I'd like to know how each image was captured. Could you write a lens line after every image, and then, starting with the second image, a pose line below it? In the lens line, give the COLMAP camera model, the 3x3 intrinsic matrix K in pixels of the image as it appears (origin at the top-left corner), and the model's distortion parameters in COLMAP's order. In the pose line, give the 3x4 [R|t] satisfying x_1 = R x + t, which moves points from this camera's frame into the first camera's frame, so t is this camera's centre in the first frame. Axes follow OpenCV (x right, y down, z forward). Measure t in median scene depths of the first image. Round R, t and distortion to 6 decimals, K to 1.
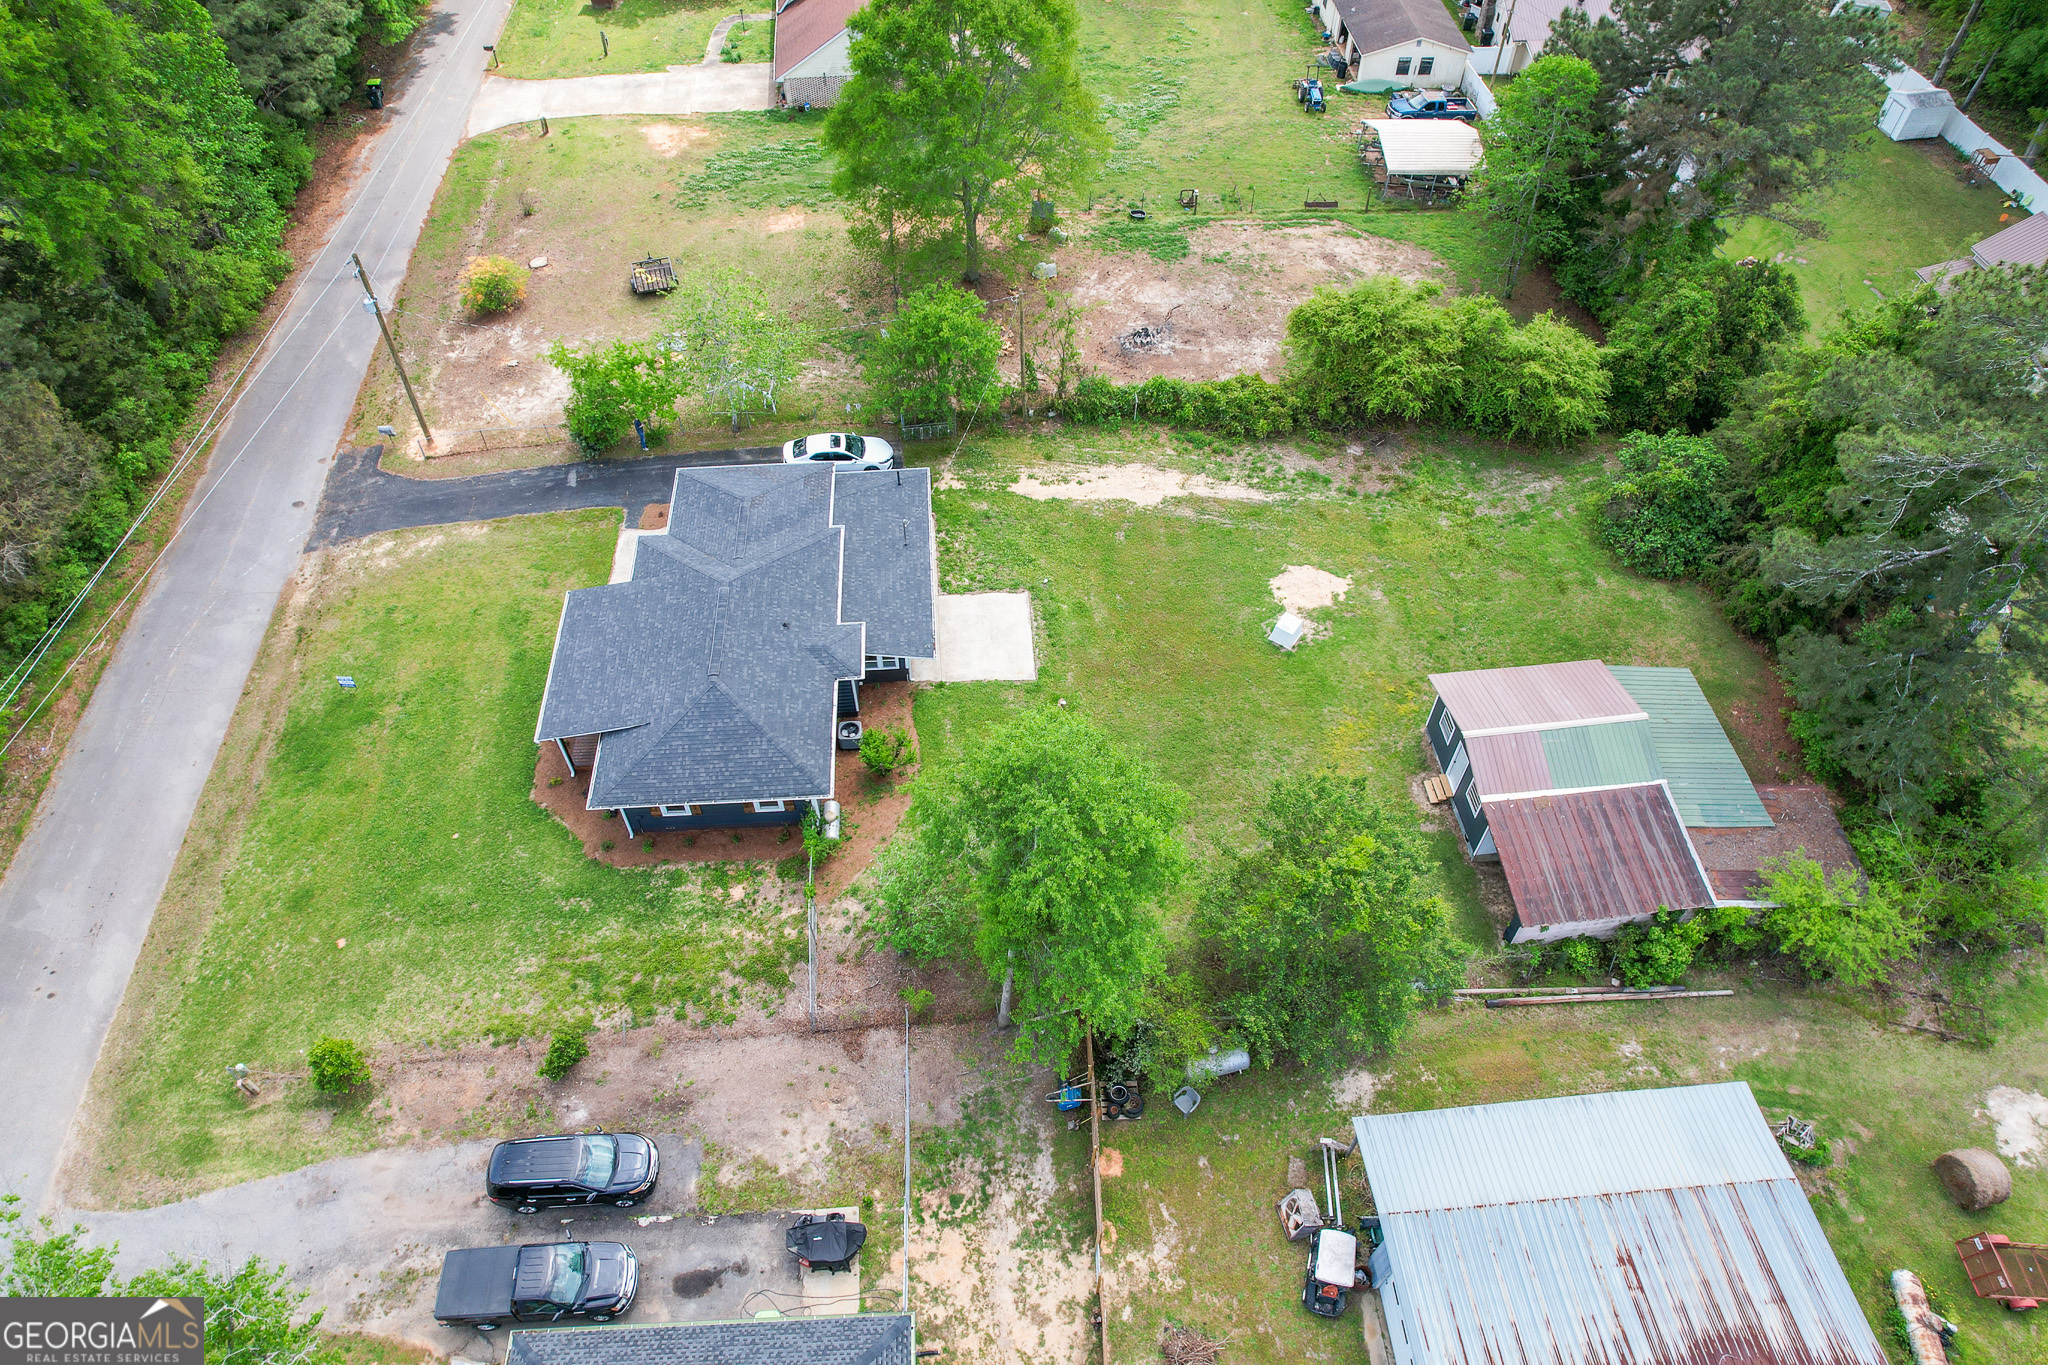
lens RADIAL K [[1306.6, 0, 1027.8], [0, 1306.6, 679.1], [0, 0, 1]] dist [-0.077348, 0.069208]
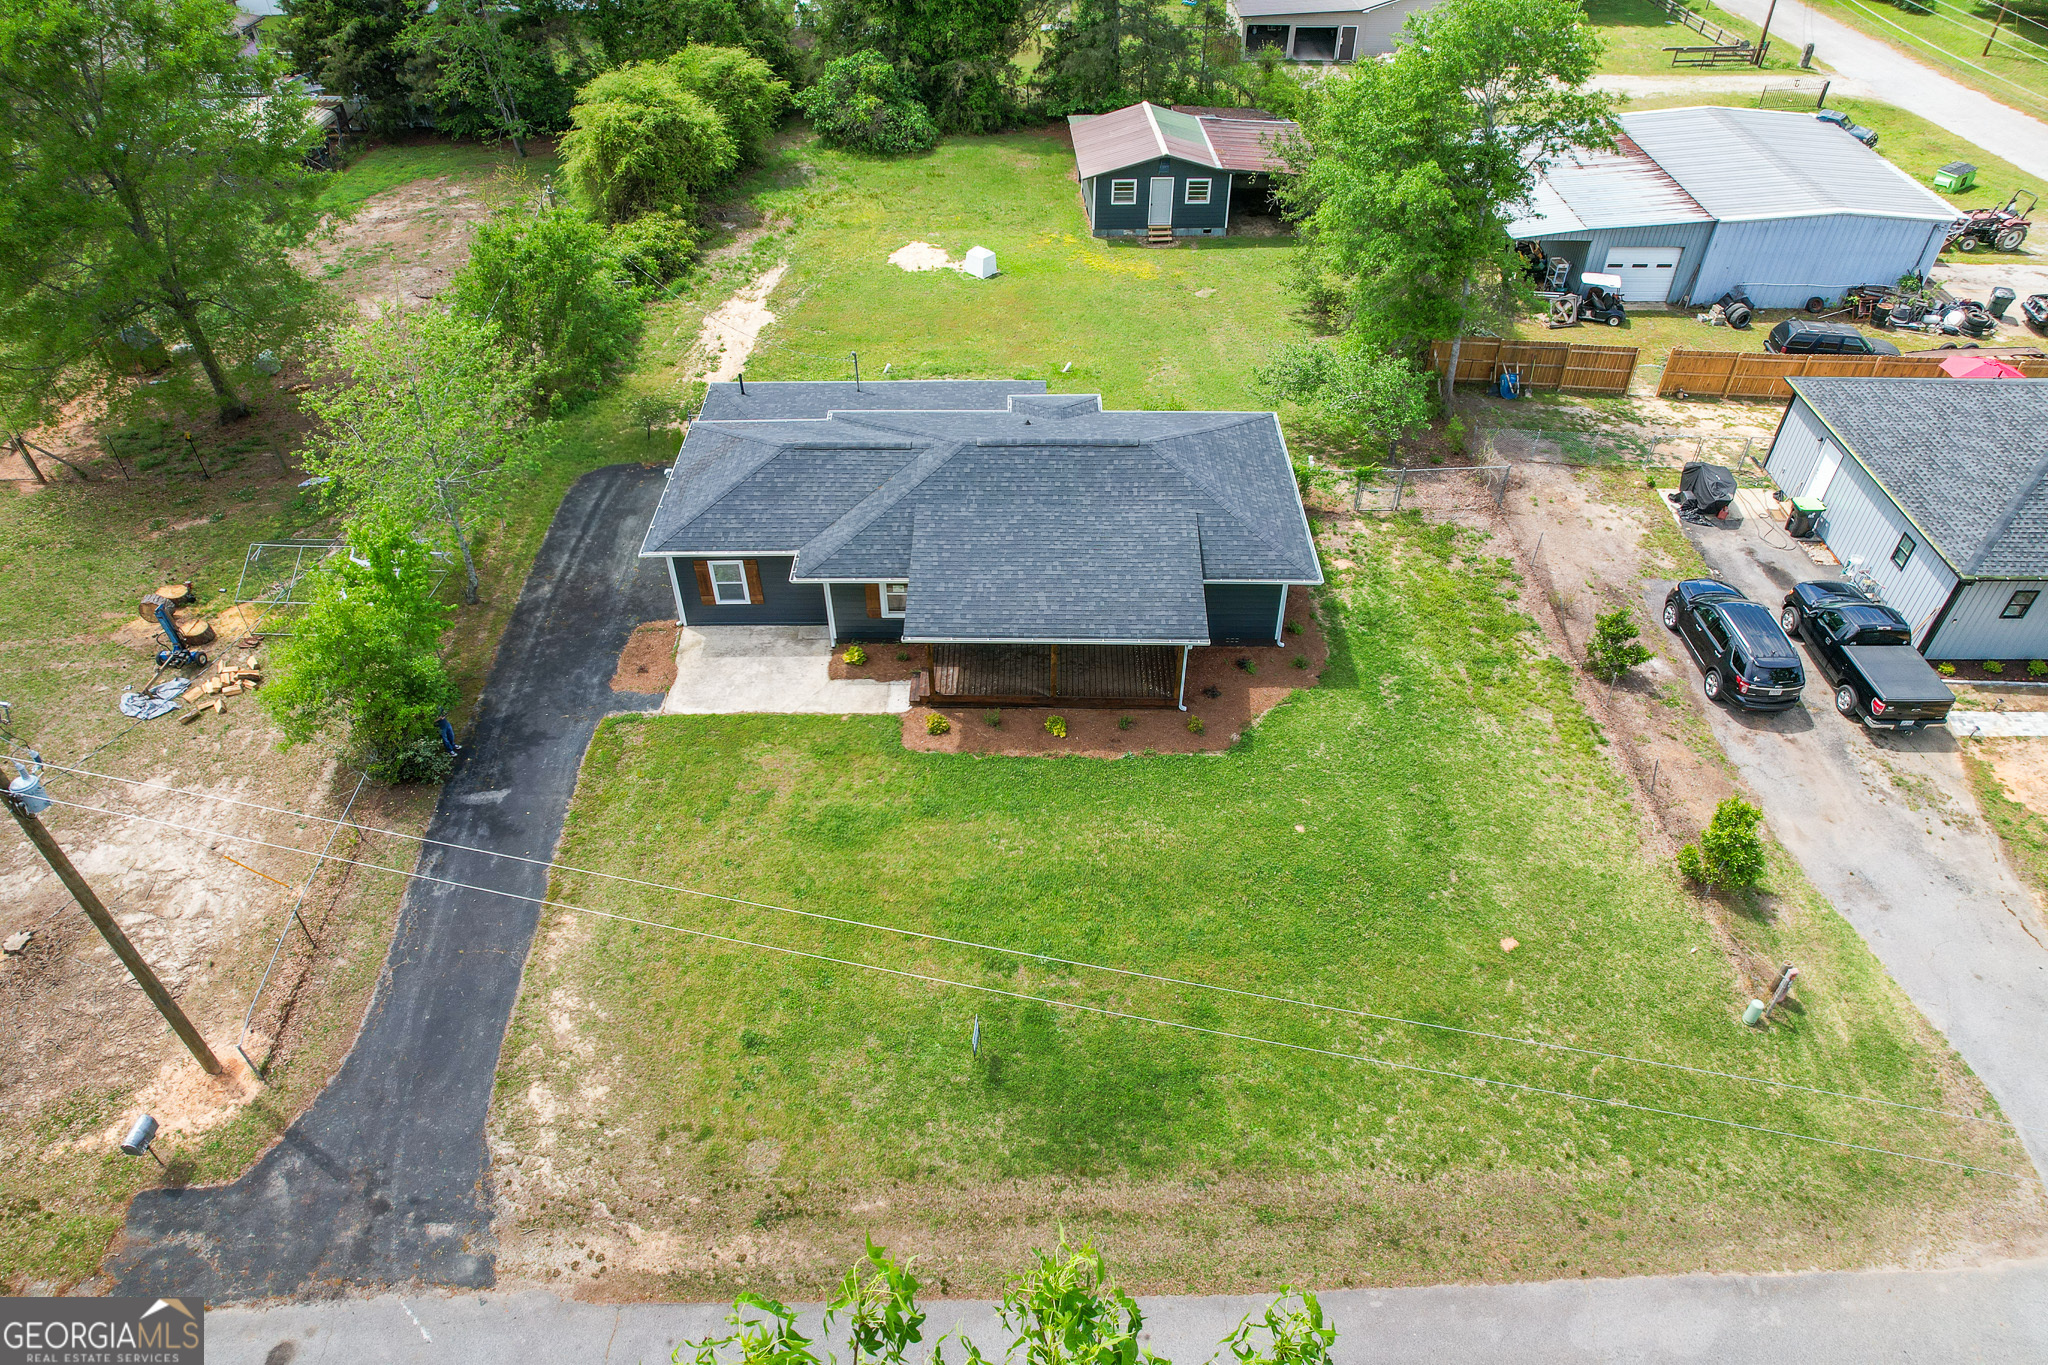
lens RADIAL K [[1306.6, 0, 1026.5], [0, 1306.6, 681.0], [0, 0, 1]] dist [-0.077348, 0.069208]
pose [[0.066295, -0.662176, 0.746410, -0.900343], [0.772320, 0.507690, 0.381801, -0.269785], [-0.631764, 0.551156, 0.545069, 0.708559]]
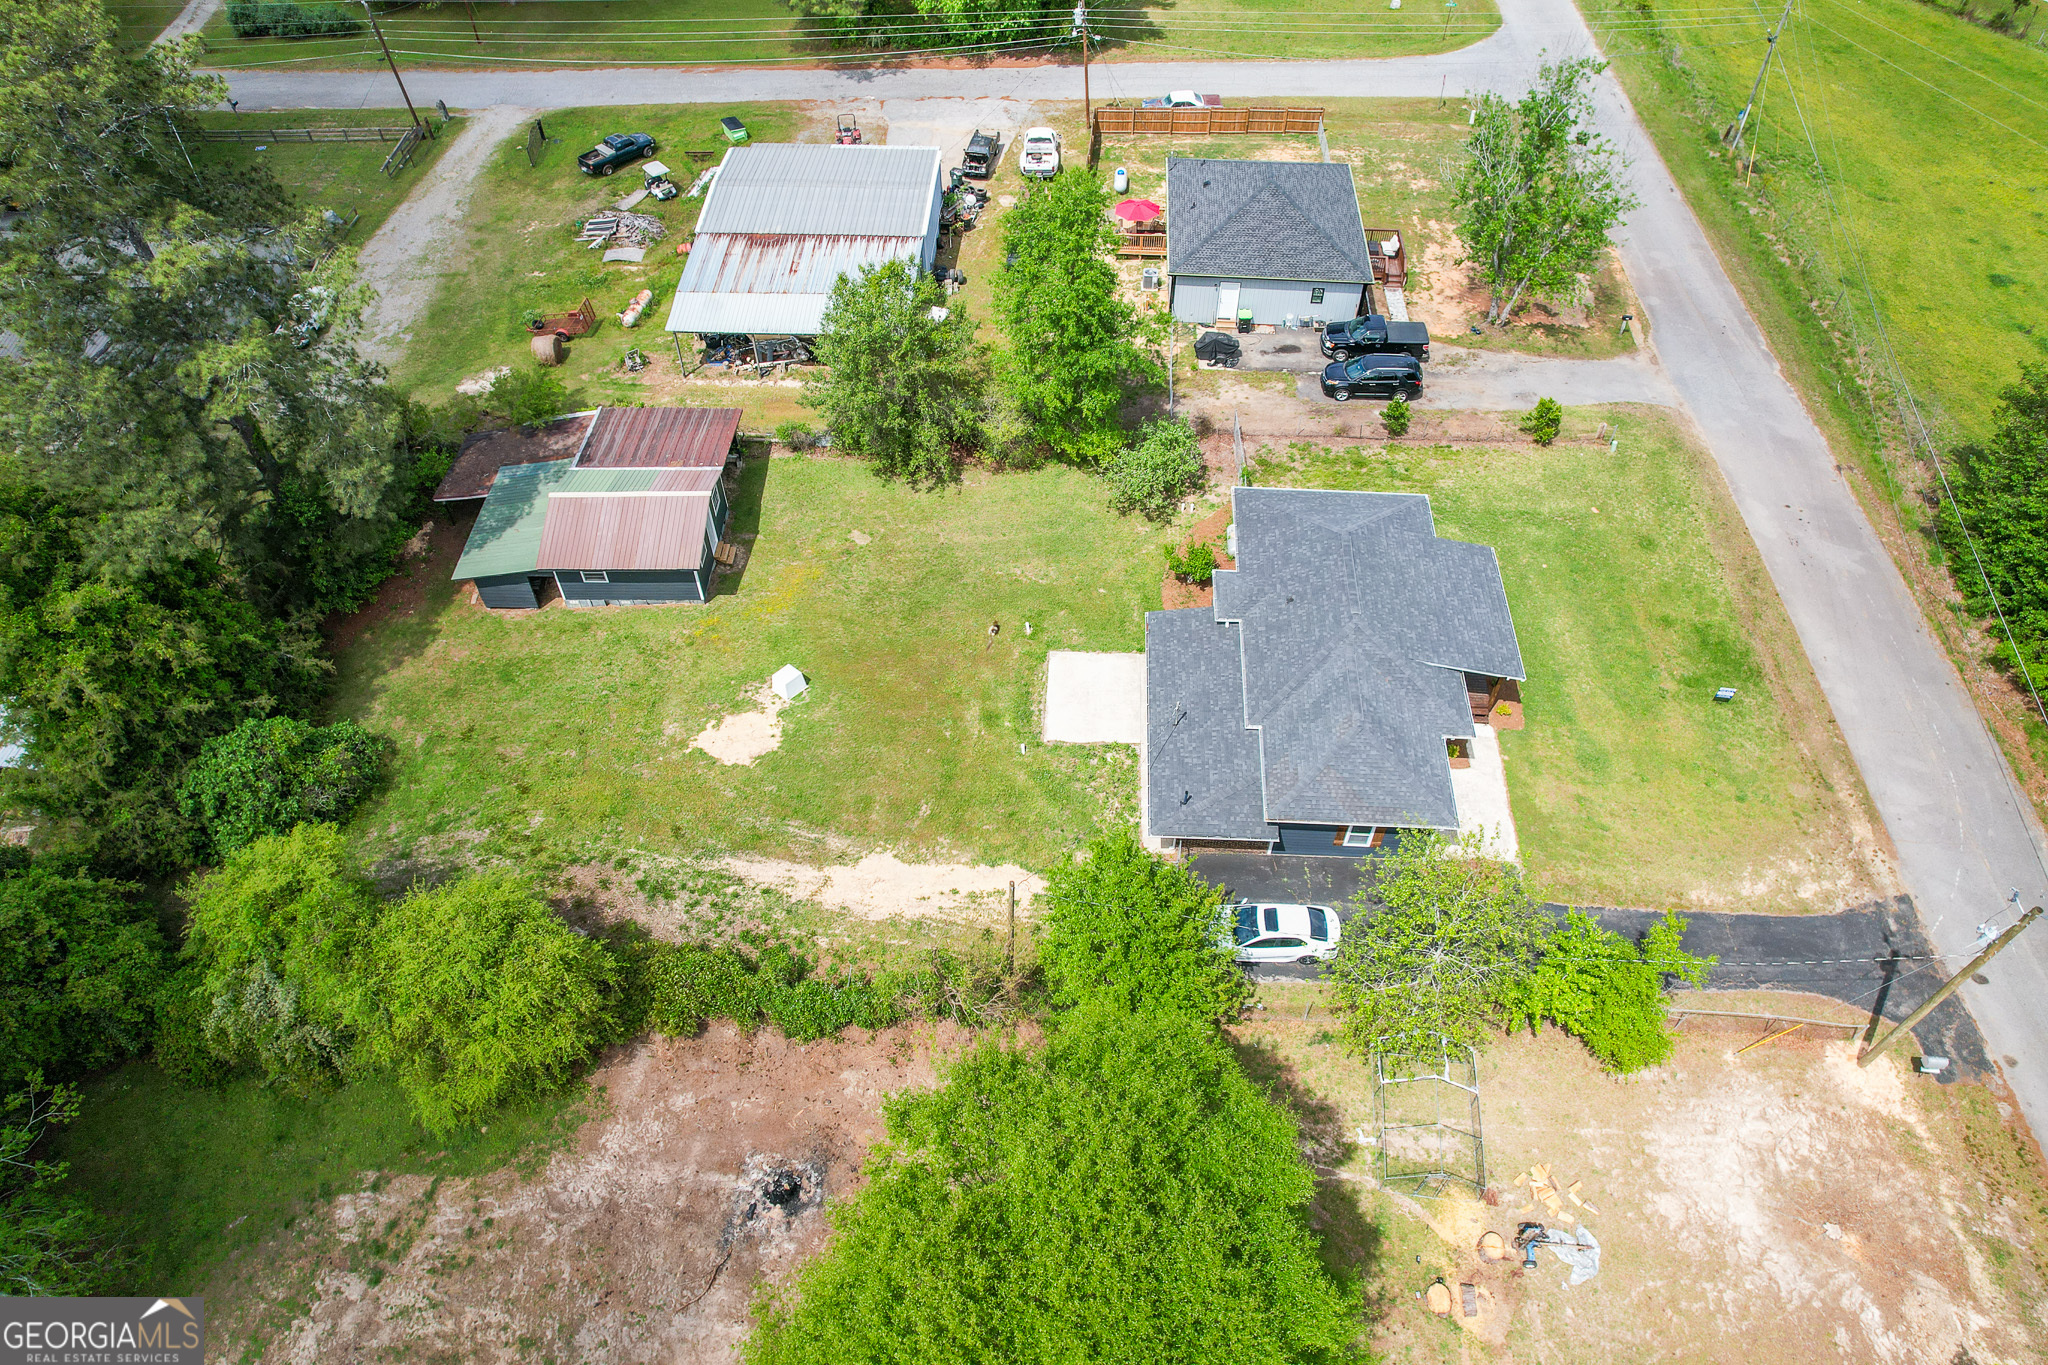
lens RADIAL K [[1306.6, 0, 1026.5], [0, 1306.6, 682.0], [0, 0, 1]] dist [-0.077348, 0.069208]
pose [[-0.992040, -0.095084, 0.082551, -0.072322], [0.097880, -0.169864, 0.980595, -1.158185], [-0.079217, 0.980870, 0.177819, 0.947544]]
